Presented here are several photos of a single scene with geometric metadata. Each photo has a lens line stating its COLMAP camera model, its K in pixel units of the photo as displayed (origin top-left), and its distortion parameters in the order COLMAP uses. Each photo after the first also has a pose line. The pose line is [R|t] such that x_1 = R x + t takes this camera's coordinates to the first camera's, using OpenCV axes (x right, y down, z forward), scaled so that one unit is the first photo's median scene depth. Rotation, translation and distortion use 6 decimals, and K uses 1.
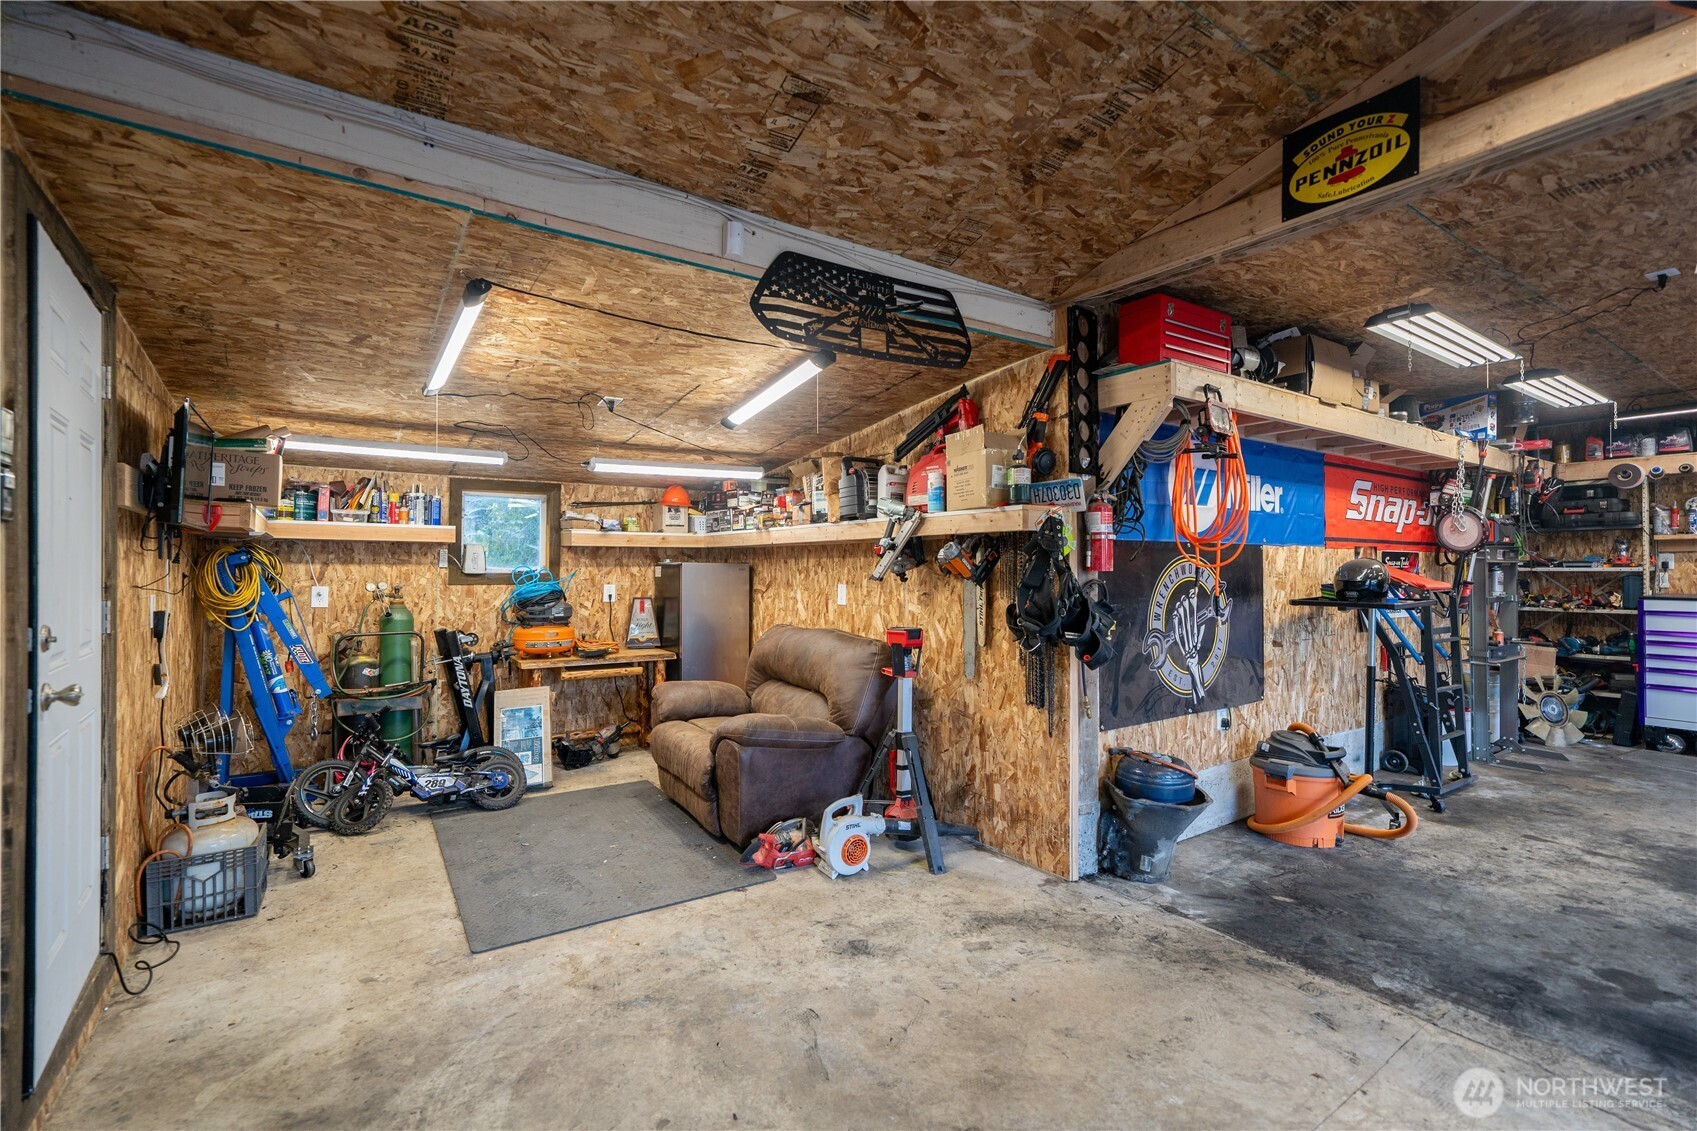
lens RADIAL K [[759.9, 0, 848.5], [0, 759.9, 565.5], [0, 0, 1]] dist [0.001225, 0.000057]
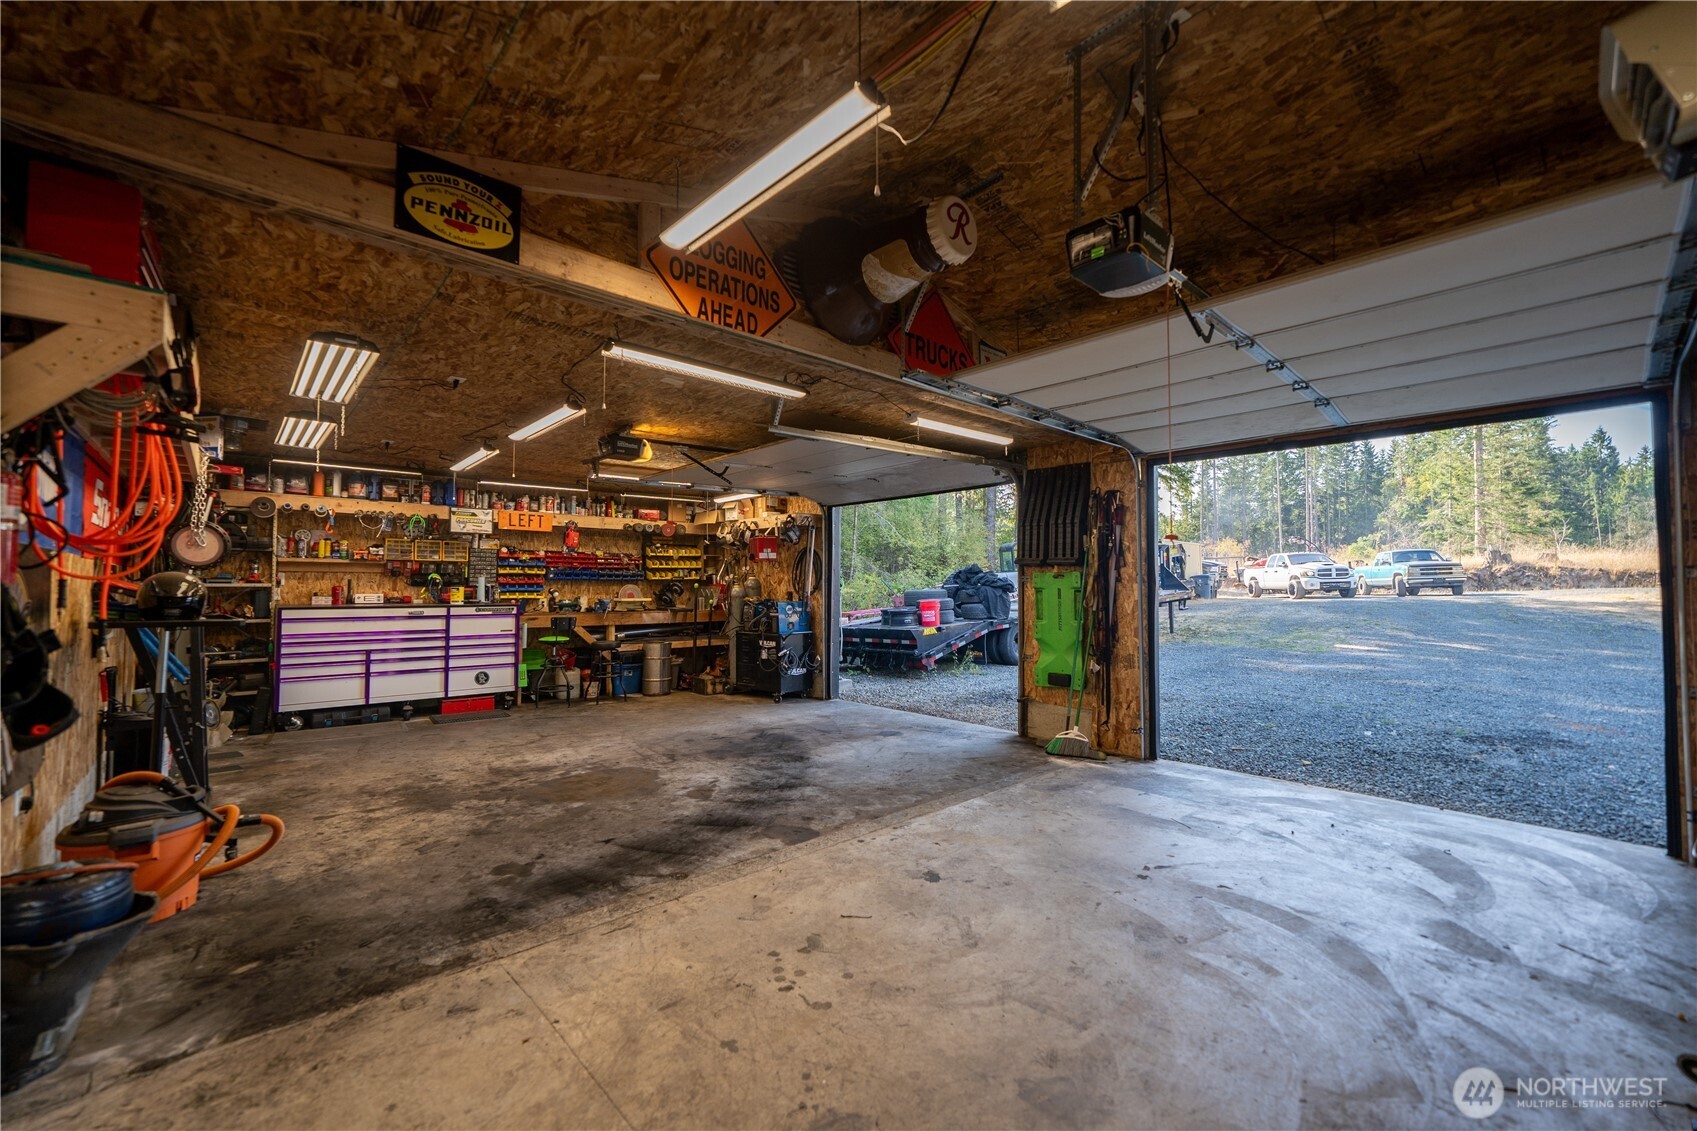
lens RADIAL K [[677.0, 0, 848.5], [0, 677.0, 565.5], [0, 0, 1]] dist [-0.002241, 0.000399]
pose [[-0.124602, 0.031138, 0.991718, -0.280489], [-0.006127, 0.999464, -0.032151, 0.005354], [-0.992188, -0.010083, -0.124344, 0.423199]]
